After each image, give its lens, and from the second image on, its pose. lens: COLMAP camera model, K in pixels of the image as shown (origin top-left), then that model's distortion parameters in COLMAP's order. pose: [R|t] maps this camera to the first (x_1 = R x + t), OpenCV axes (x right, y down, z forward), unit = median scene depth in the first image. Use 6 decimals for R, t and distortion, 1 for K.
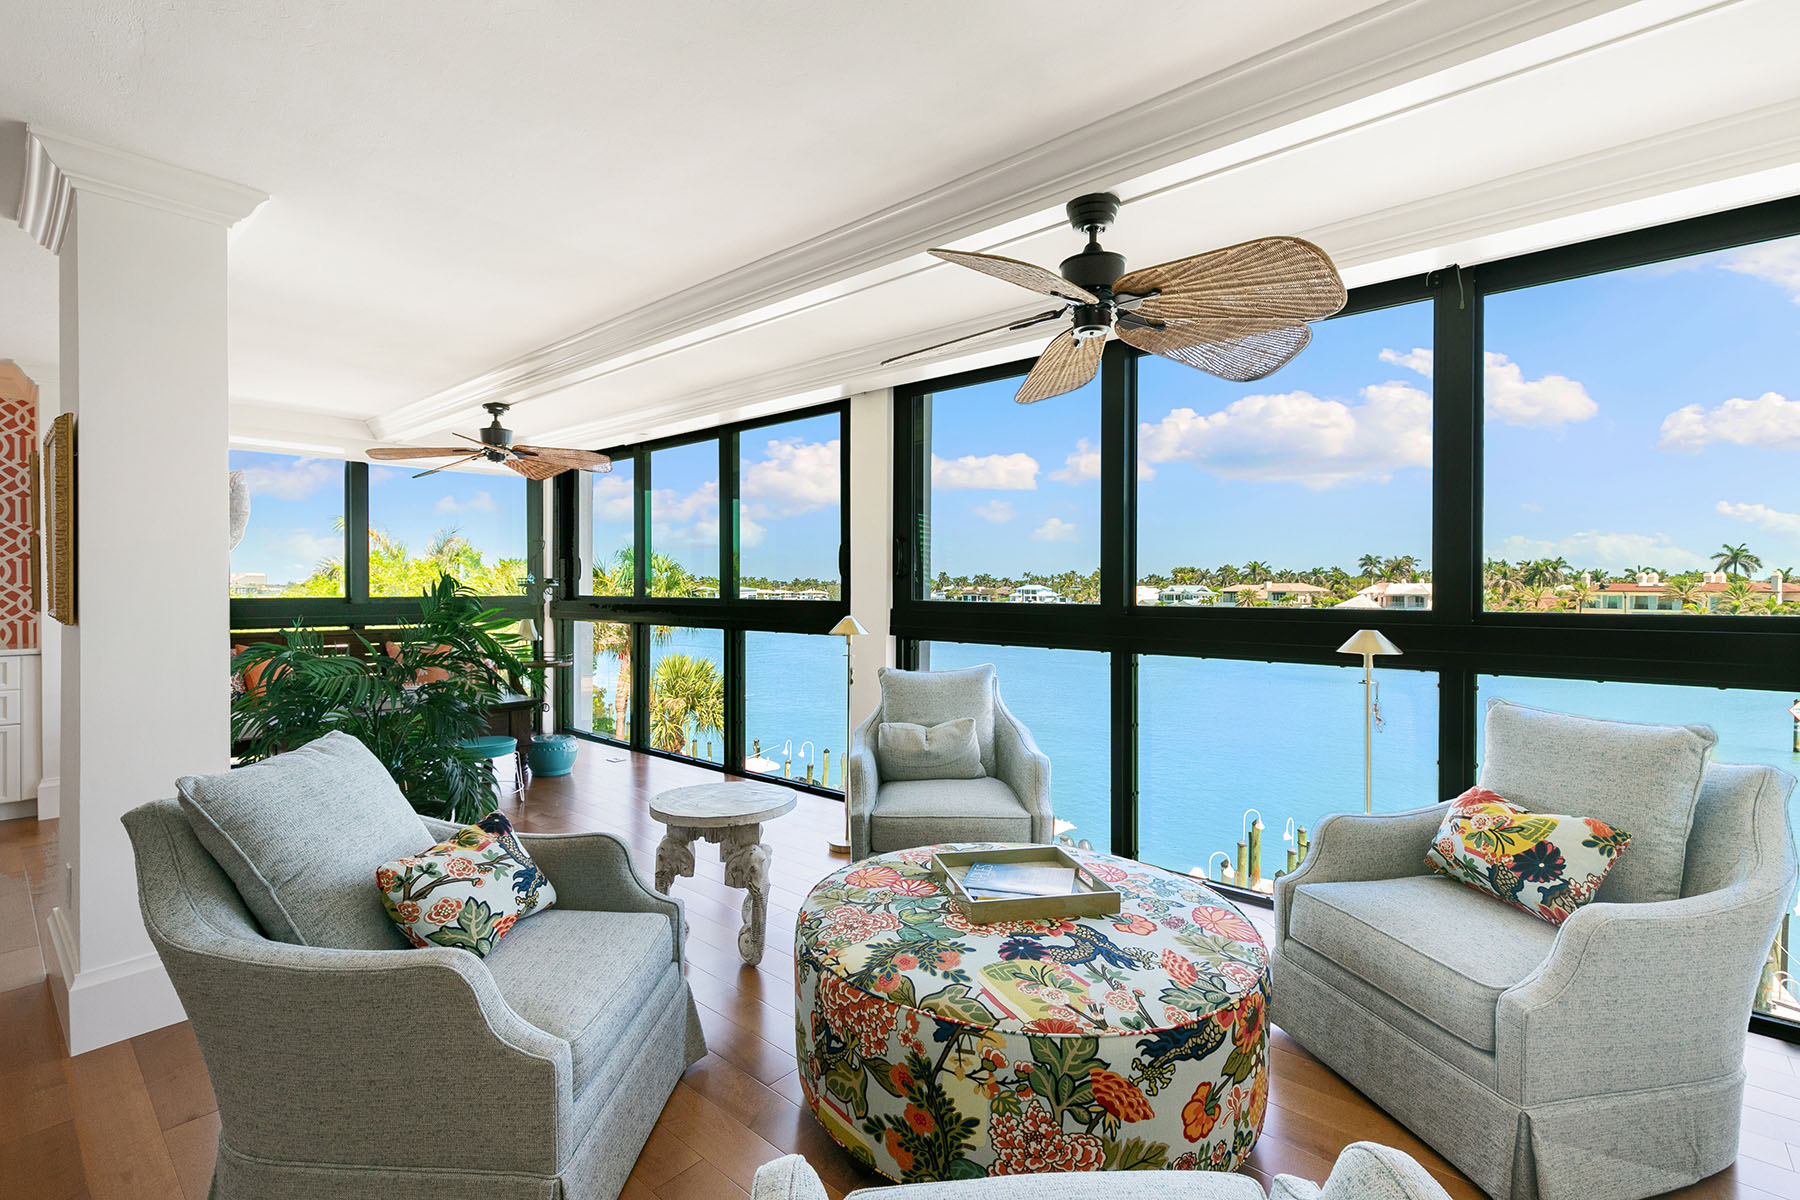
lens RADIAL K [[868.4, 0, 900.0], [0, 868.4, 600.0], [0, 0, 1]] dist [-0.000429, 0.000010]
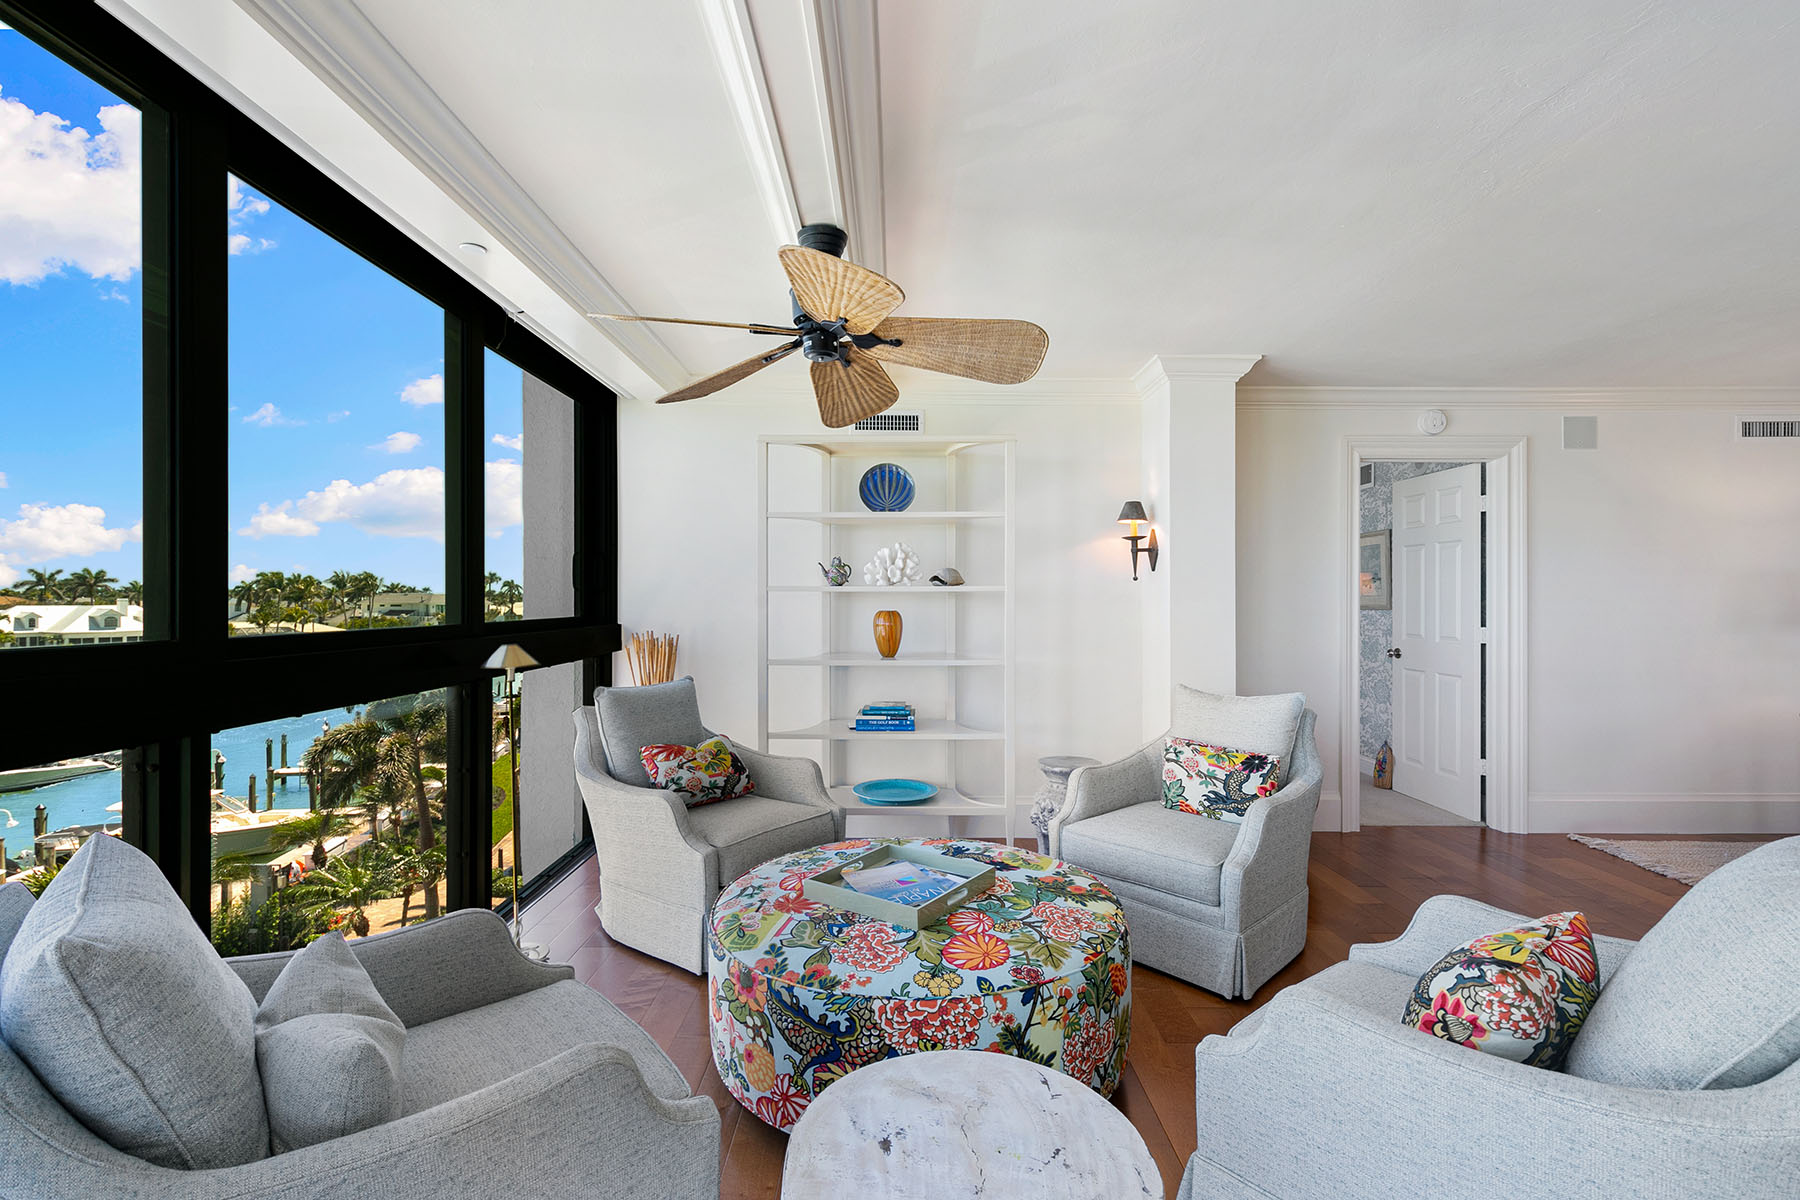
lens RADIAL K [[813.9, 0, 900.0], [0, 813.9, 600.0], [0, 0, 1]] dist [0.000719, 0.000039]
pose [[-0.678258, 0.002789, 0.734819, -0.595789], [0.017071, 0.999783, 0.011962, -0.028112], [-0.734626, 0.020657, -0.678158, 1.693734]]
